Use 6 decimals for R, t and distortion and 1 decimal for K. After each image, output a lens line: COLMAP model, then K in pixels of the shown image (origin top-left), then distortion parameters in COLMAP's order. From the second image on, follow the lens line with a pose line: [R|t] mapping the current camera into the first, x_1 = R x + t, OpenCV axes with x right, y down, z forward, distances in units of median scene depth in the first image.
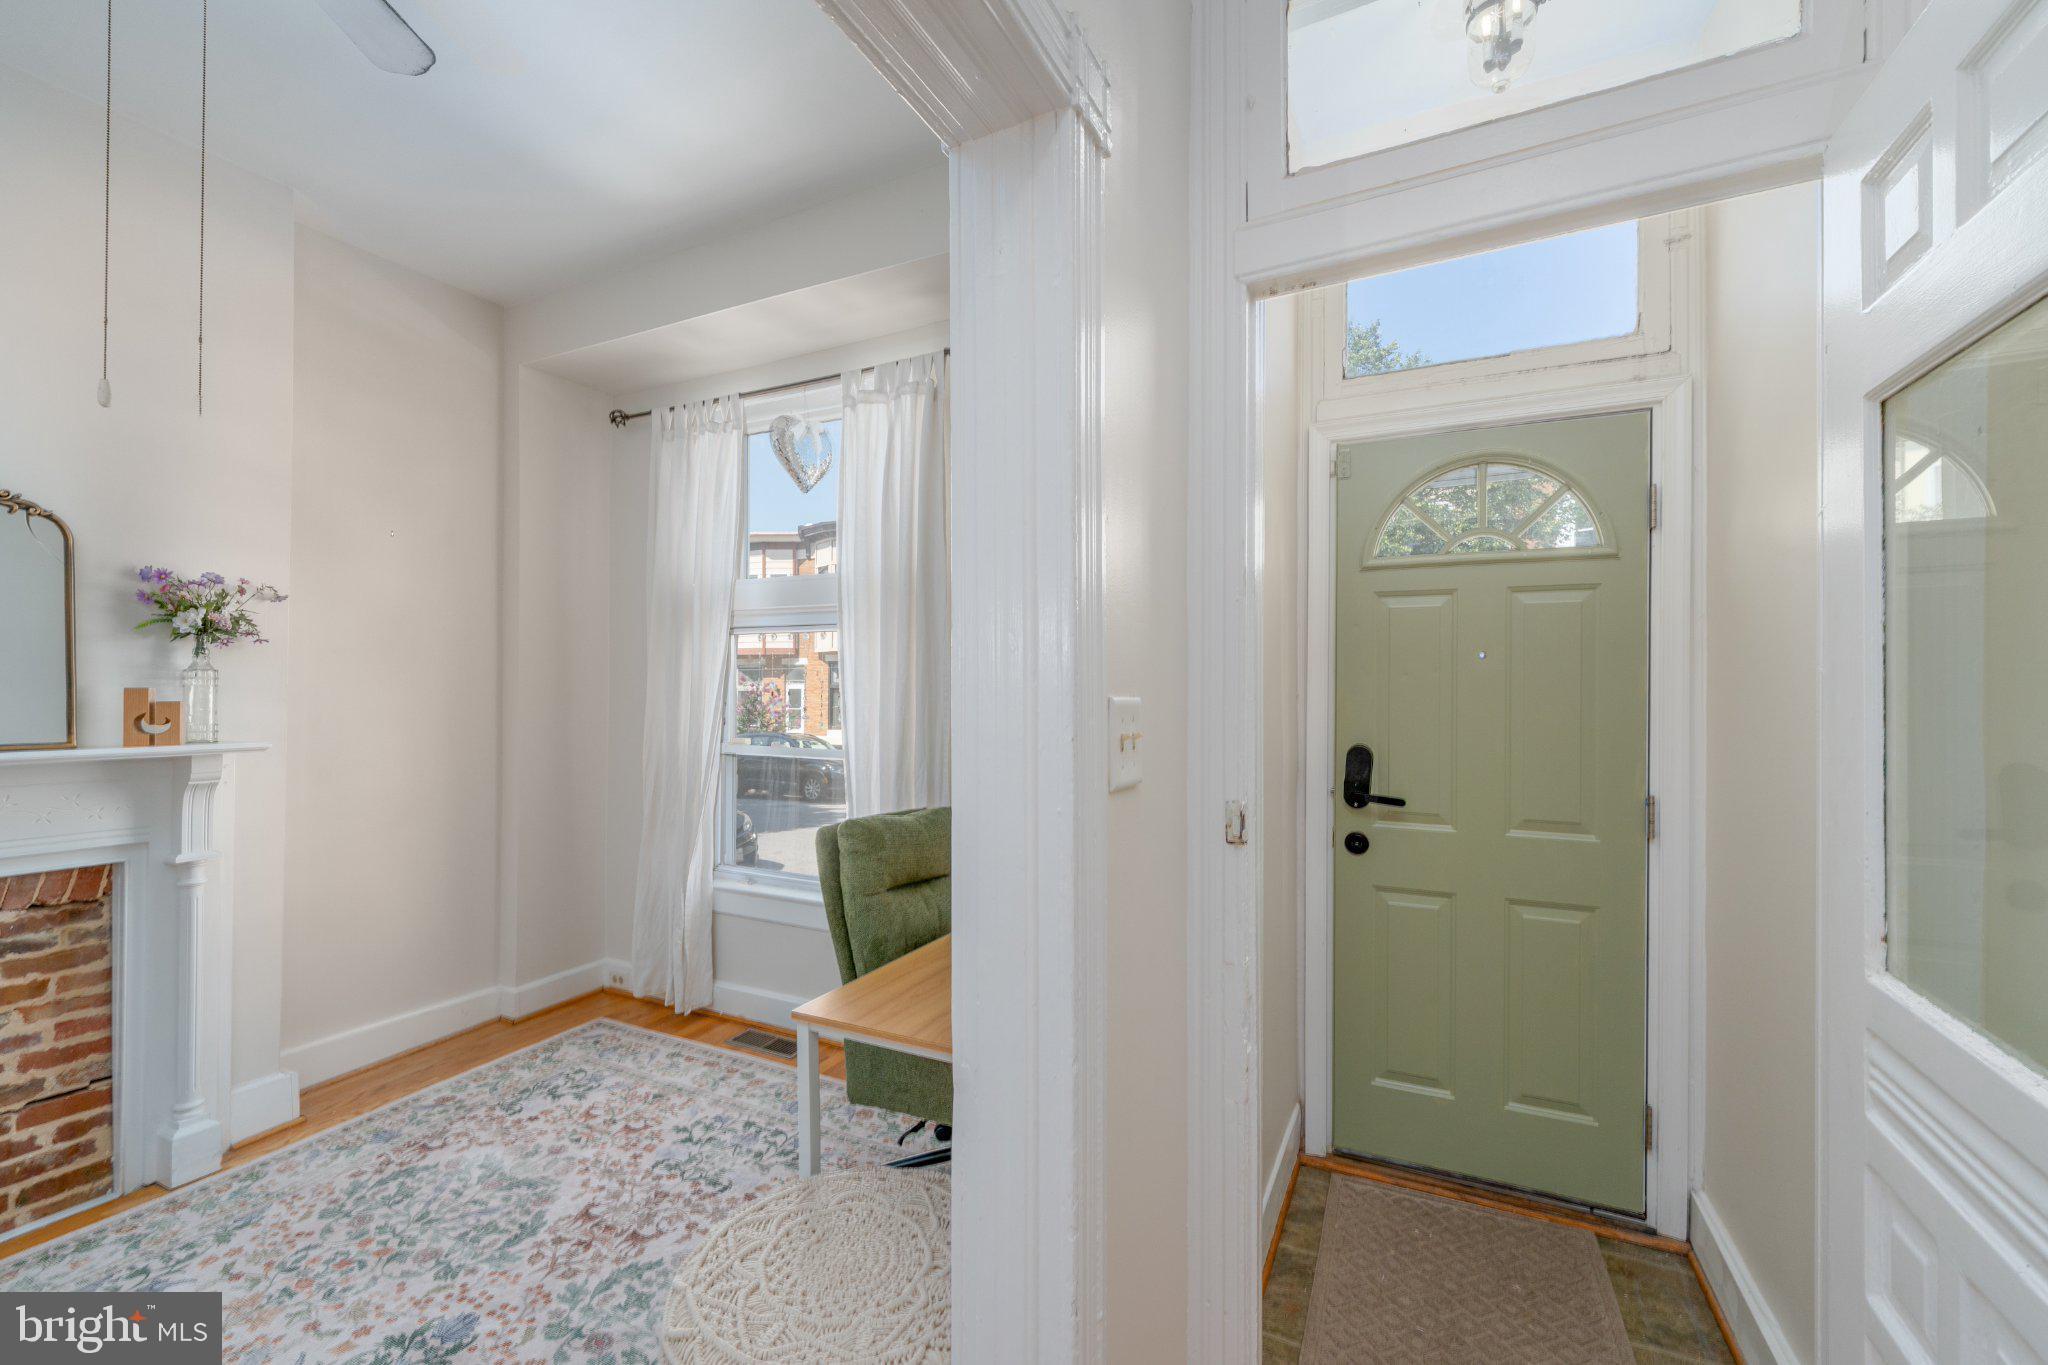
lens RADIAL K [[834.5, 0, 1024.0], [0, 834.5, 682.5], [0, 0, 1]] dist [-0.005320, 0.000307]
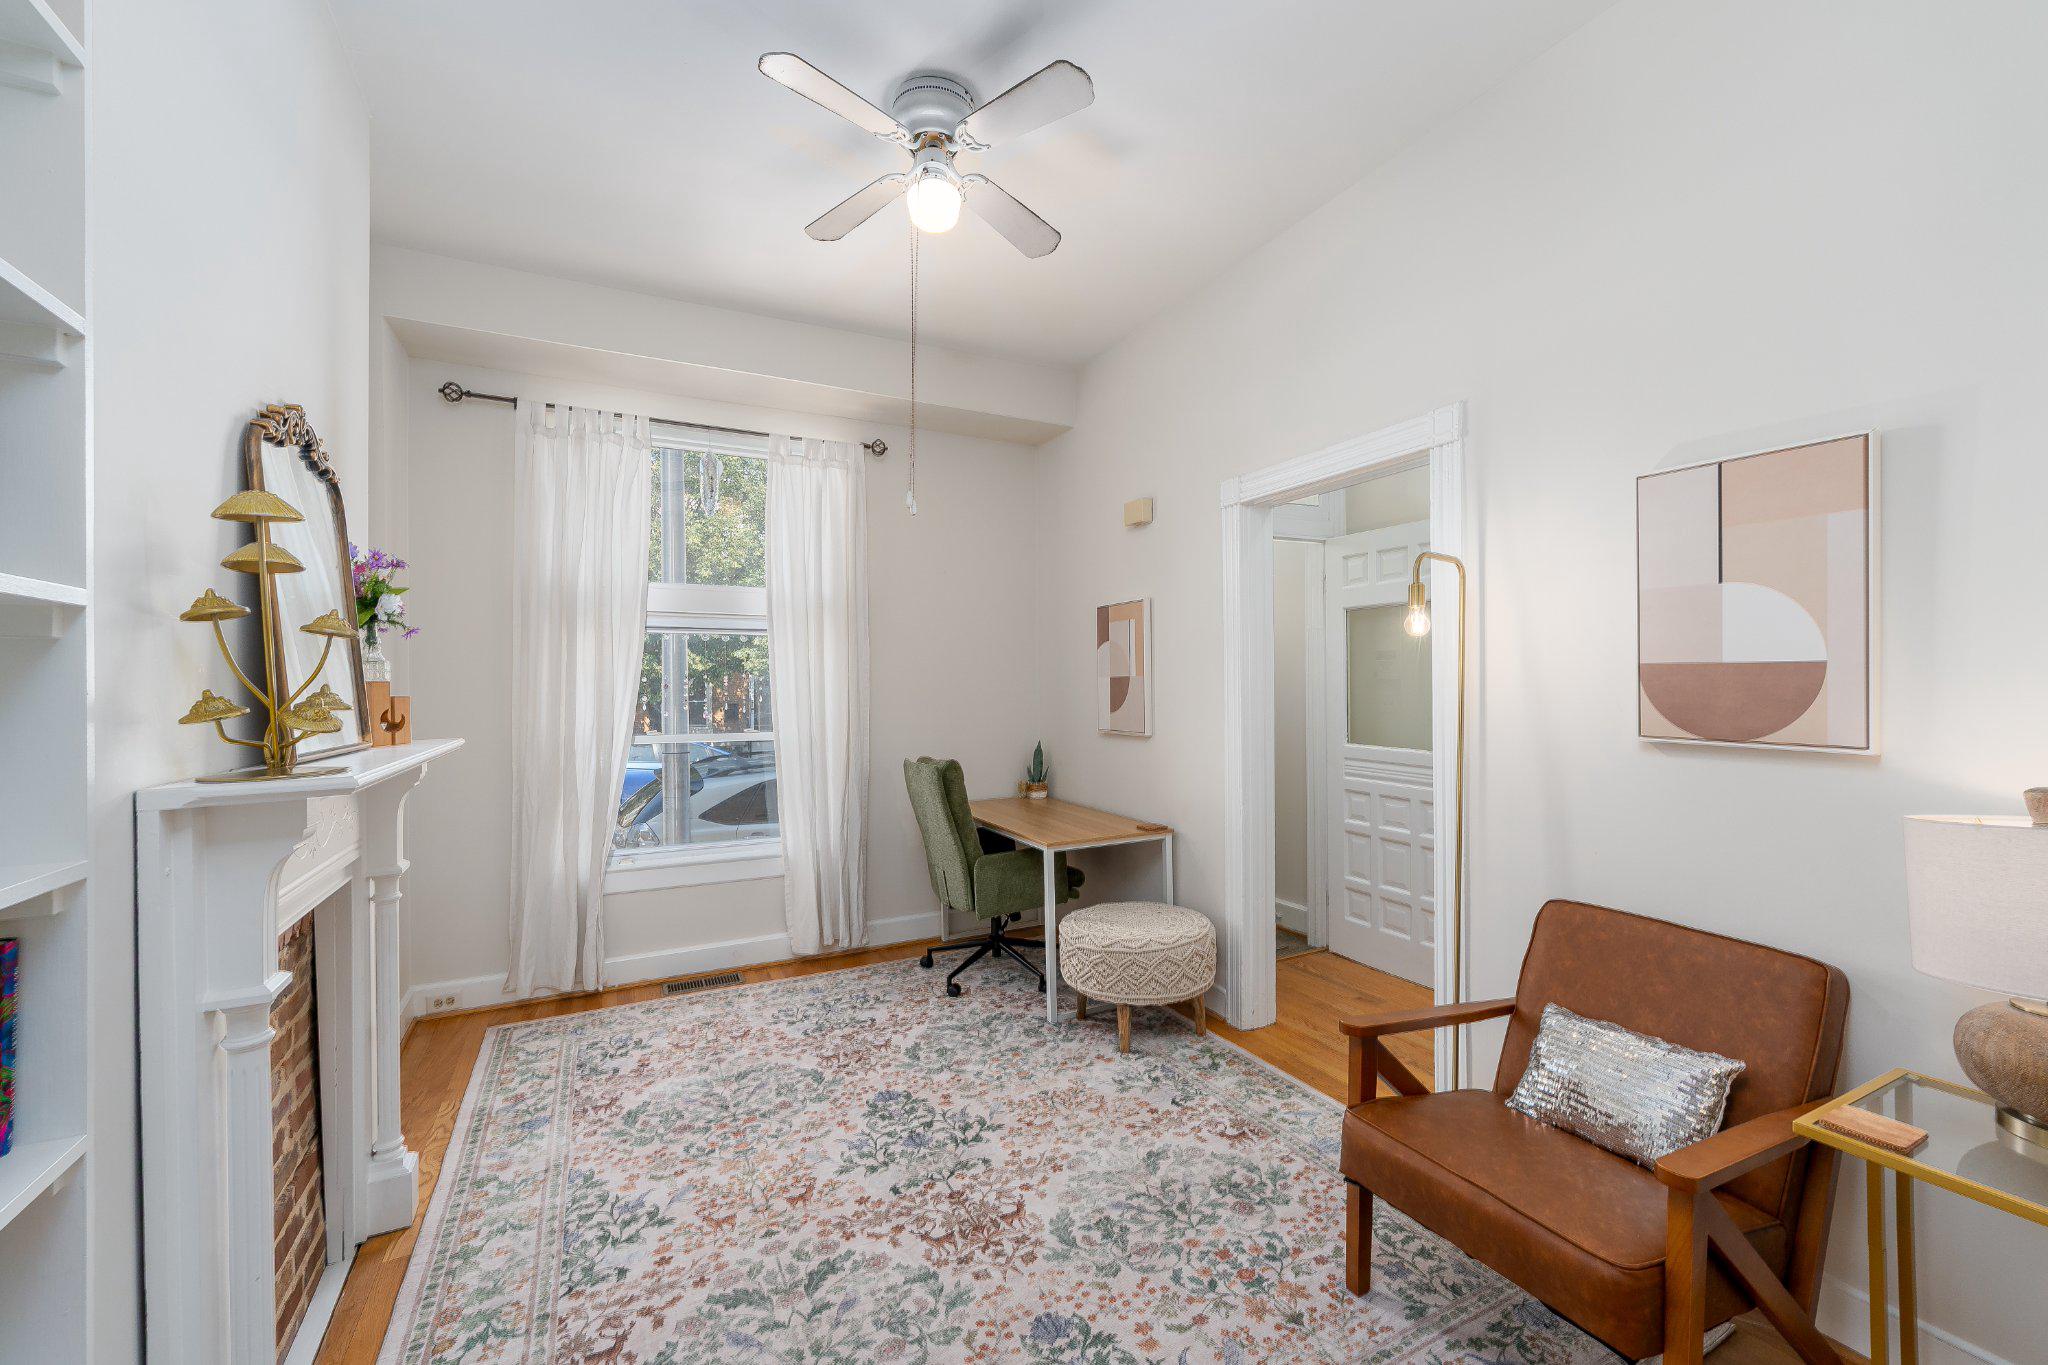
lens RADIAL K [[843.7, 0, 1027.2], [0, 843.7, 685.4], [0, 0, 1]] dist [0.000862, -0.000415]
pose [[0.596096, -0.004303, 0.802902, -1.257998], [-0.000447, 0.999984, 0.005691, 0.004896], [-0.802913, -0.003752, 0.596084, -0.097933]]
